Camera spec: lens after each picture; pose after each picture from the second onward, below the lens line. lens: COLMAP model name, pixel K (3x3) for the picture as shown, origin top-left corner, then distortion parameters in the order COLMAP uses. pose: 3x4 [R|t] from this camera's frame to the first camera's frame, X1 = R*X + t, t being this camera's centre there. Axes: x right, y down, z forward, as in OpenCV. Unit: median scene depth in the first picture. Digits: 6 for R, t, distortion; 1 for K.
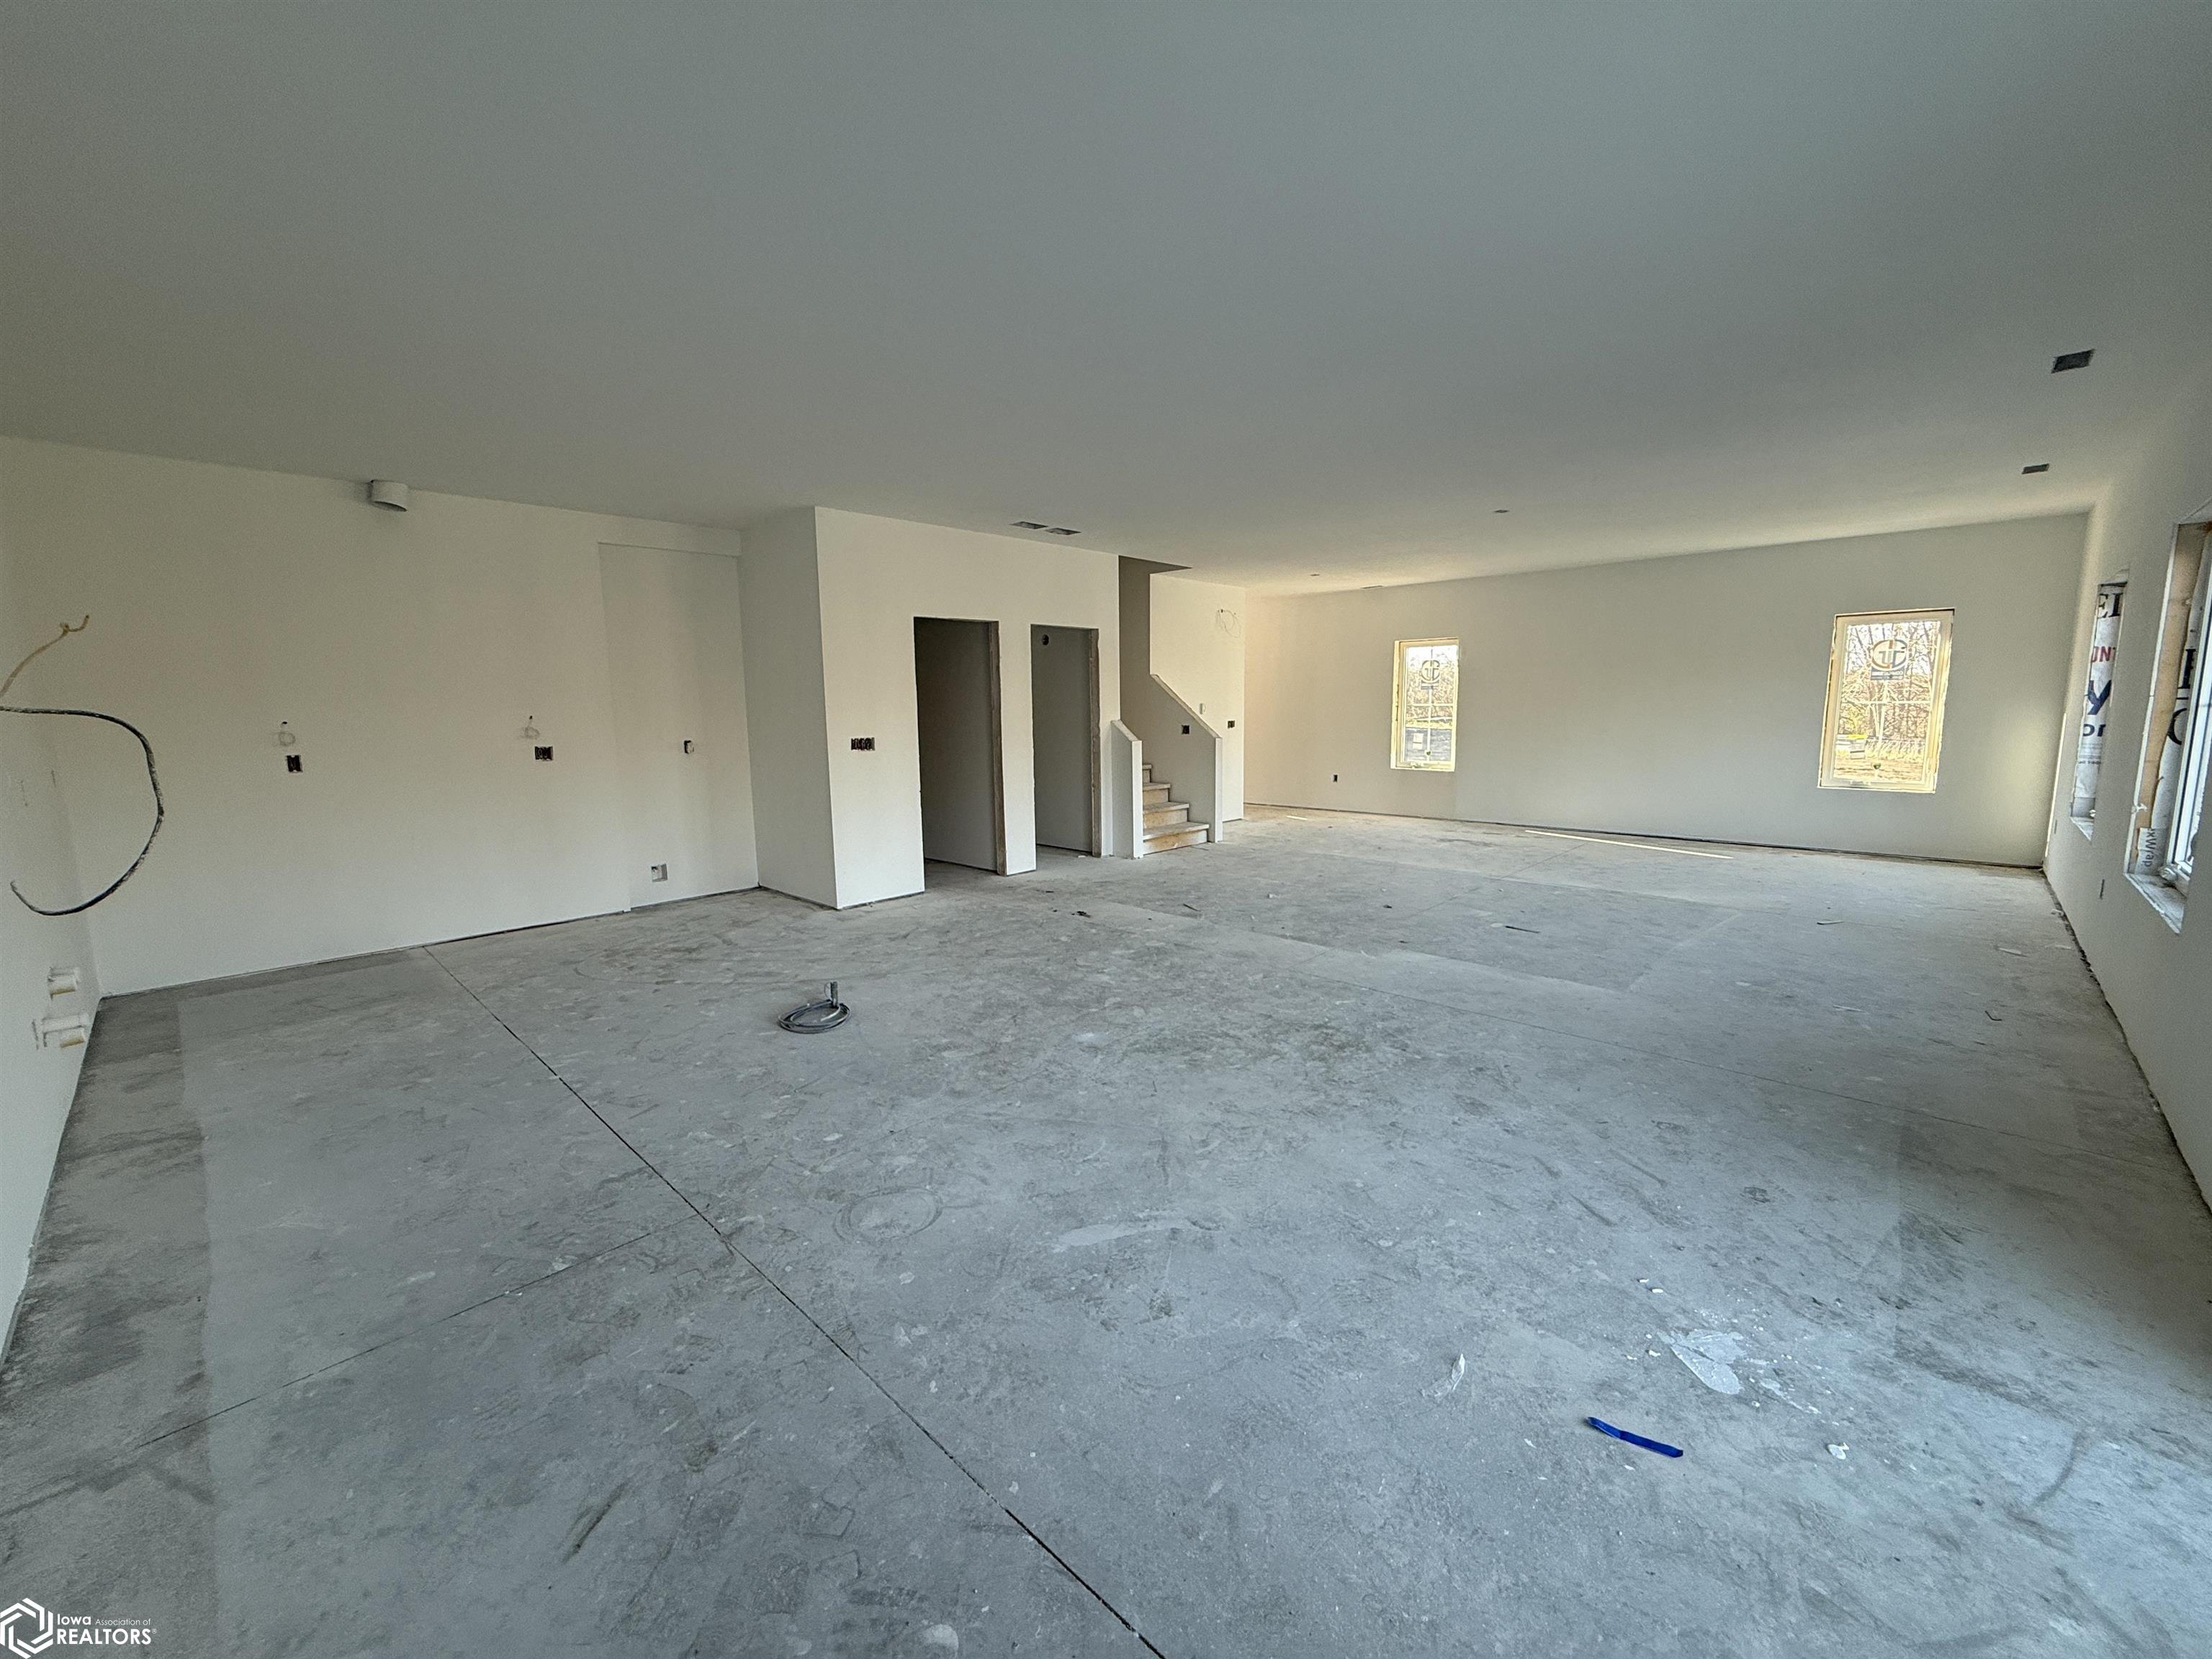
lens RADIAL K [[869.7, 0, 1106.0], [0, 869.7, 829.5], [0, 0, 1]] dist [0.000591, 0.000021]
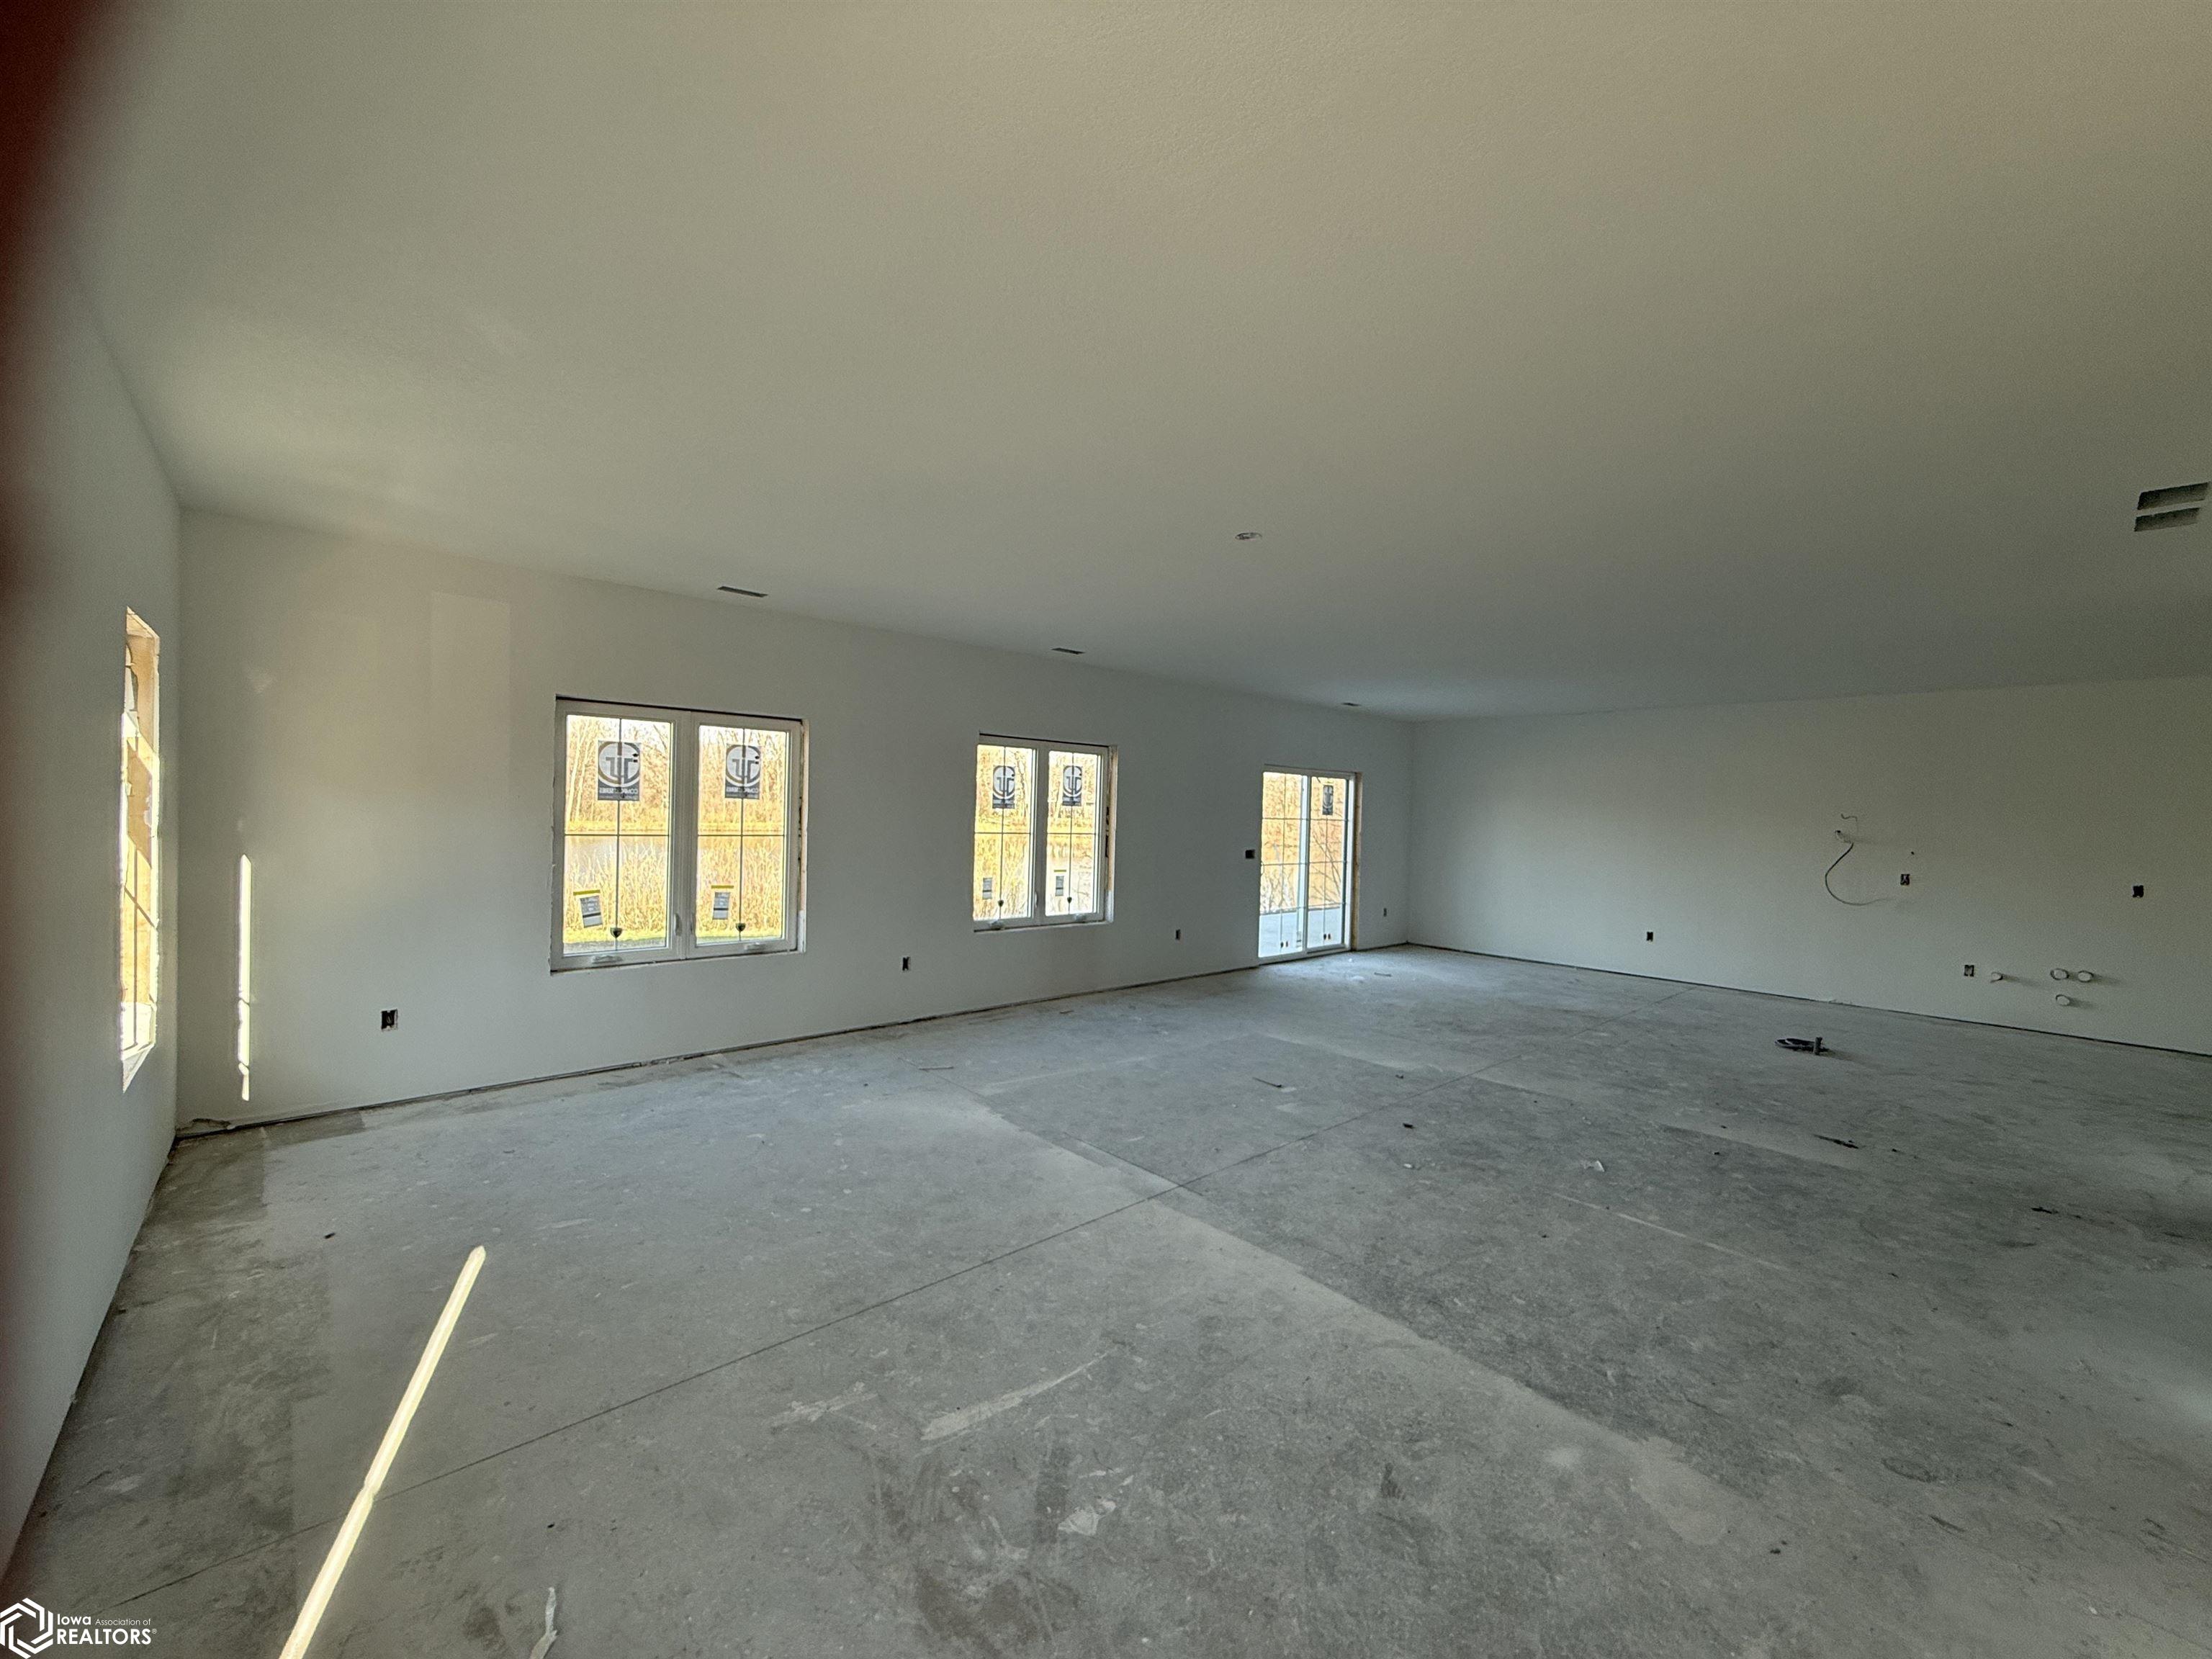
lens RADIAL K [[869.7, 0, 1106.0], [0, 869.7, 829.5], [0, 0, 1]] dist [0.000591, 0.000021]
pose [[-0.997176, -0.013961, 0.073796, 0.607777], [-0.002454, 0.988102, 0.153782, -0.308040], [-0.075065, 0.153167, -0.985345, 1.962592]]
